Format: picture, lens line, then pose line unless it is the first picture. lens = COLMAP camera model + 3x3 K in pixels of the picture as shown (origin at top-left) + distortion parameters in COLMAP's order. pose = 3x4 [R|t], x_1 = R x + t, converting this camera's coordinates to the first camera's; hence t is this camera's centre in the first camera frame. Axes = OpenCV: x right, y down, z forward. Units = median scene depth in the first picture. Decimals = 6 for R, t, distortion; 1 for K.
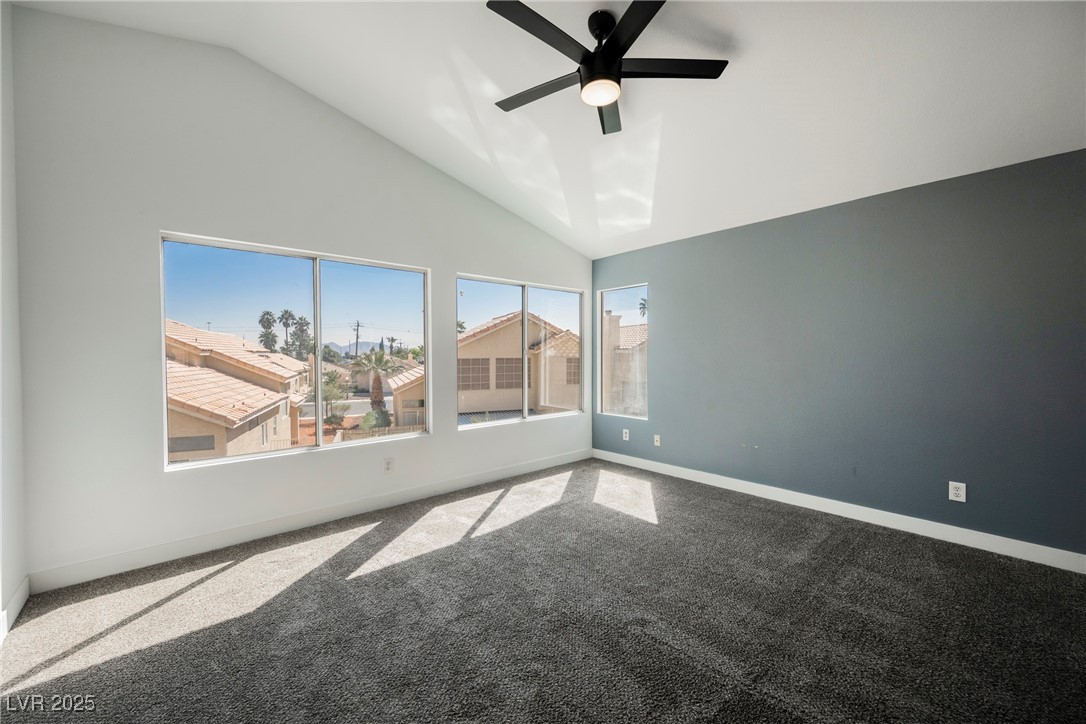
lens RADIAL K [[424.6, 0, 542.6], [0, 424.6, 363.2], [0, 0, 1]] dist [0.001711, -0.000358]
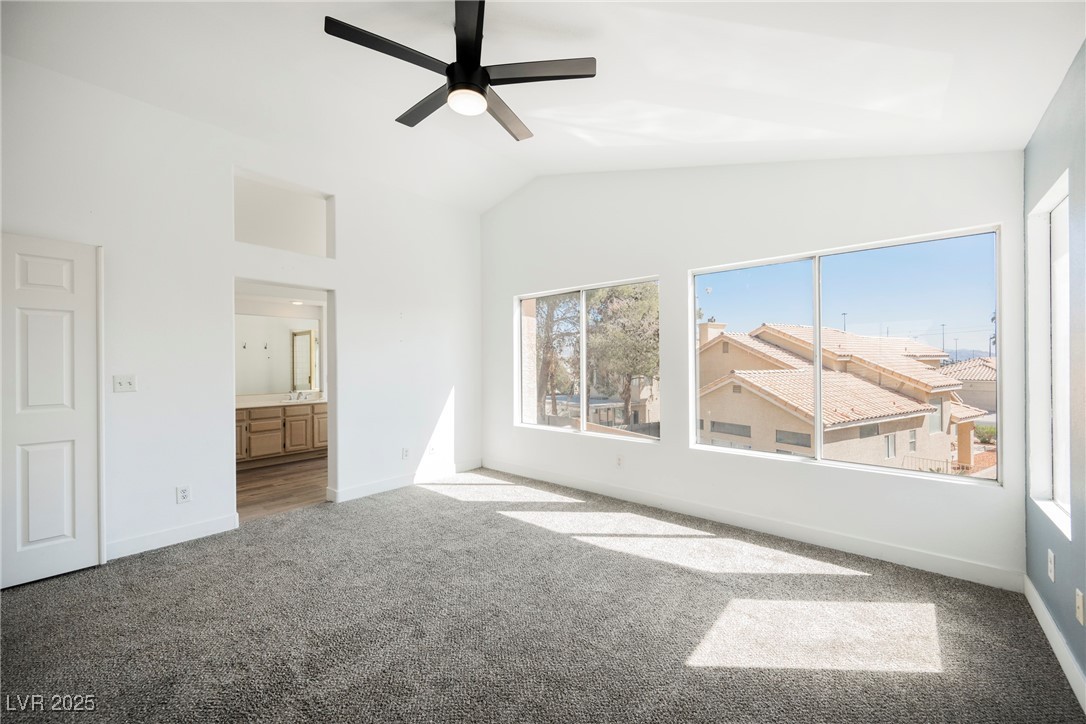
lens RADIAL K [[424.6, 0, 542.6], [0, 424.6, 363.2], [0, 0, 1]] dist [0.001711, -0.000358]
pose [[0.131137, 0.005026, -0.991352, 0.744586], [-0.015738, 0.999872, 0.002988, -0.015925], [0.991239, 0.015210, 0.131199, 0.684025]]
